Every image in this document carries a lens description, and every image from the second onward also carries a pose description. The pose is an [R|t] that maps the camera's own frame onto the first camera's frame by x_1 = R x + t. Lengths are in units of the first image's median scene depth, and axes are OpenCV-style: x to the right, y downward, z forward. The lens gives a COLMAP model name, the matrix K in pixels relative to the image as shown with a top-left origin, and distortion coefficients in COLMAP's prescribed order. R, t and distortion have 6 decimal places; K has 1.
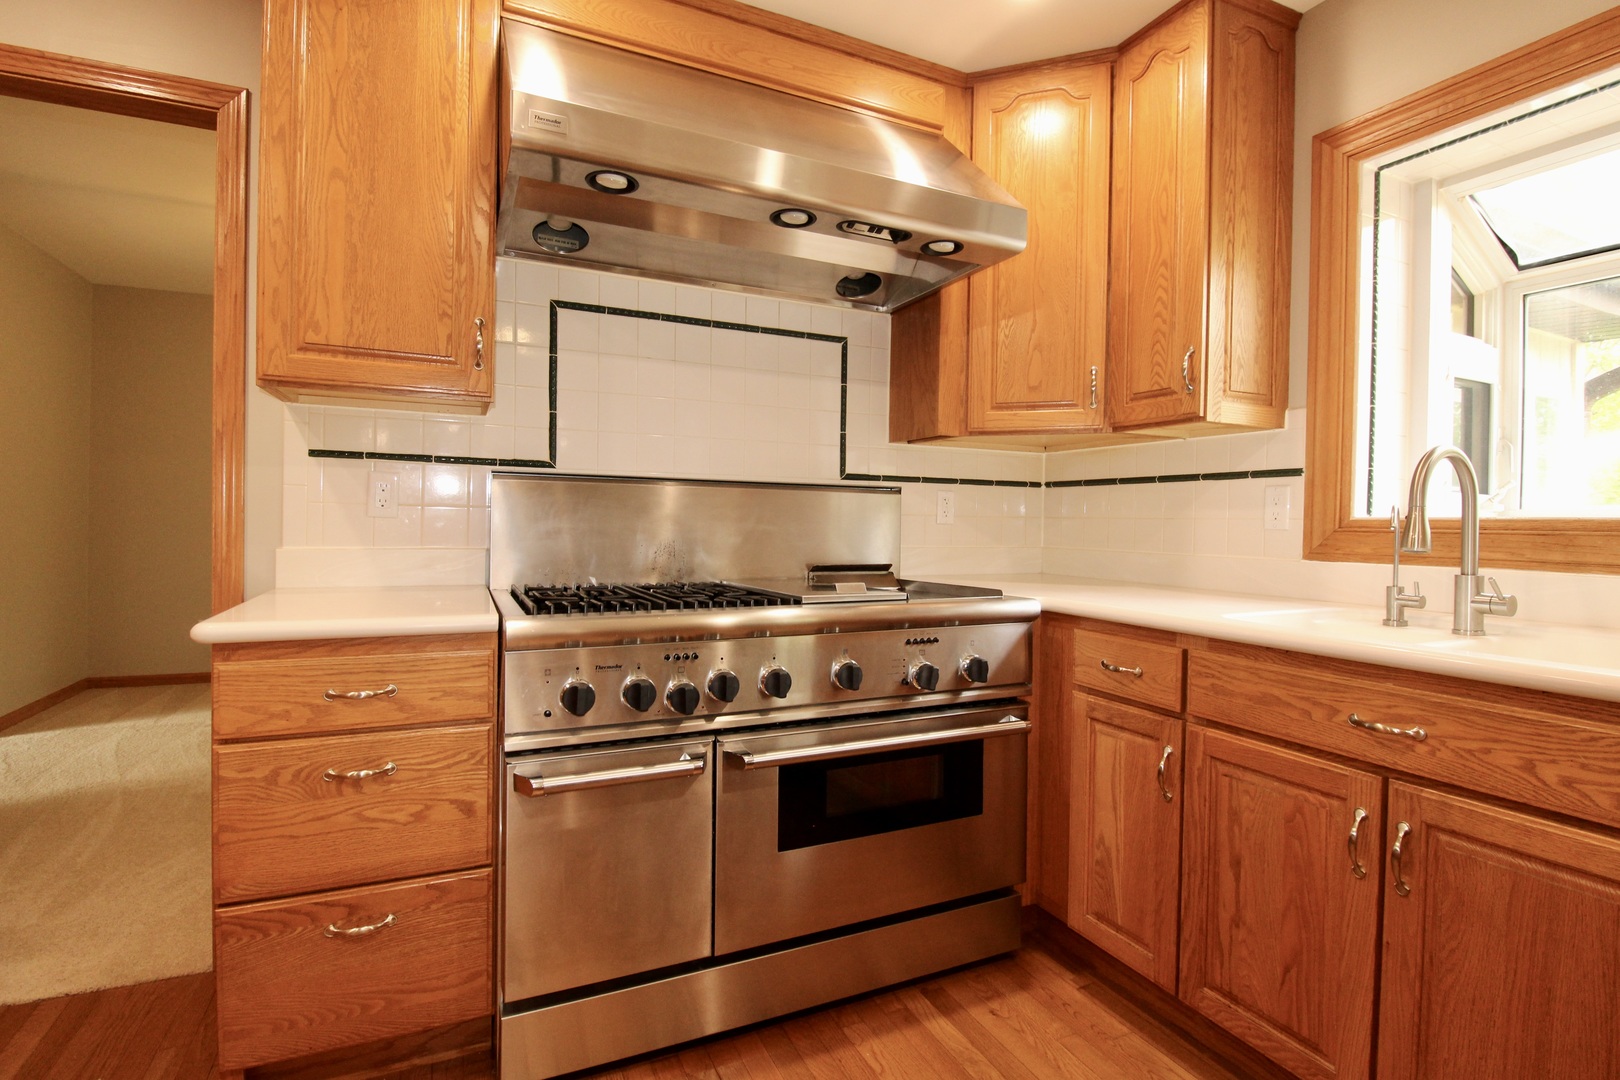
lens RADIAL K [[787.5, 0, 814.1], [0, 787.5, 527.6], [0, 0, 1]] dist [-0.005296, -0.000873]
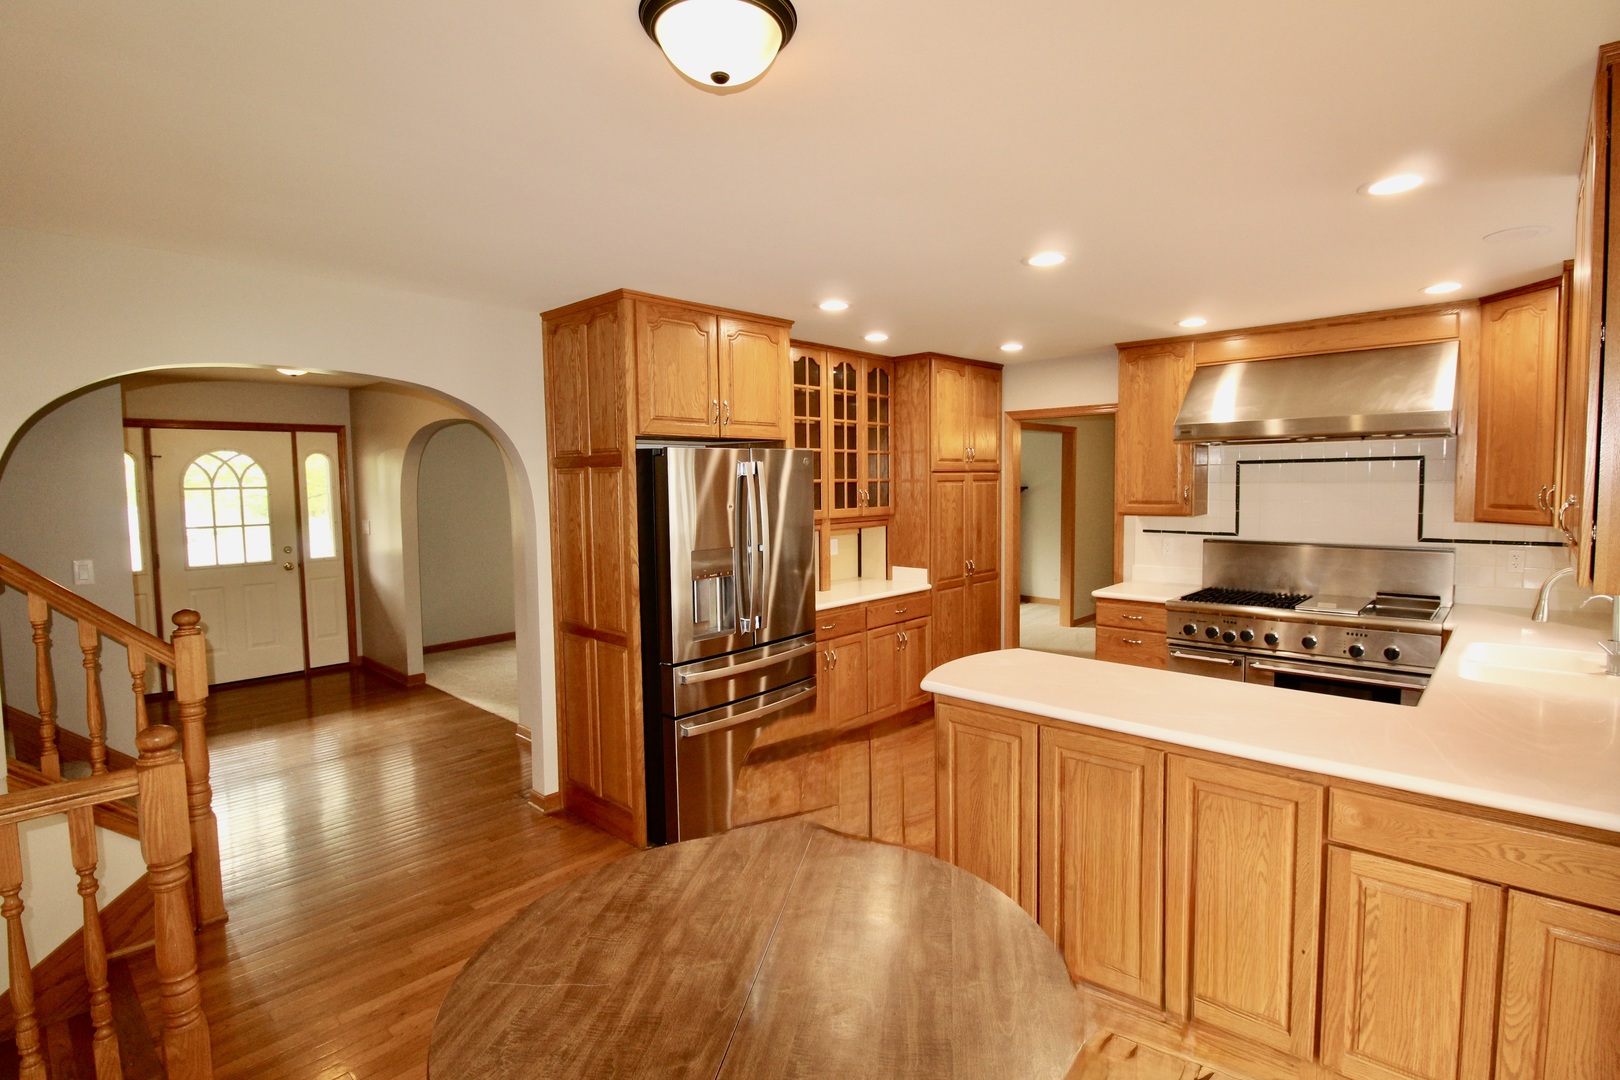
lens RADIAL K [[787.5, 0, 822.0], [0, 787.5, 531.9], [0, 0, 1]] dist [-0.005296, -0.000873]
pose [[0.382771, 0.040344, -0.922962, 1.284769], [0.014655, 0.998655, 0.049730, -0.216633], [0.923727, -0.032561, 0.381665, -0.948538]]
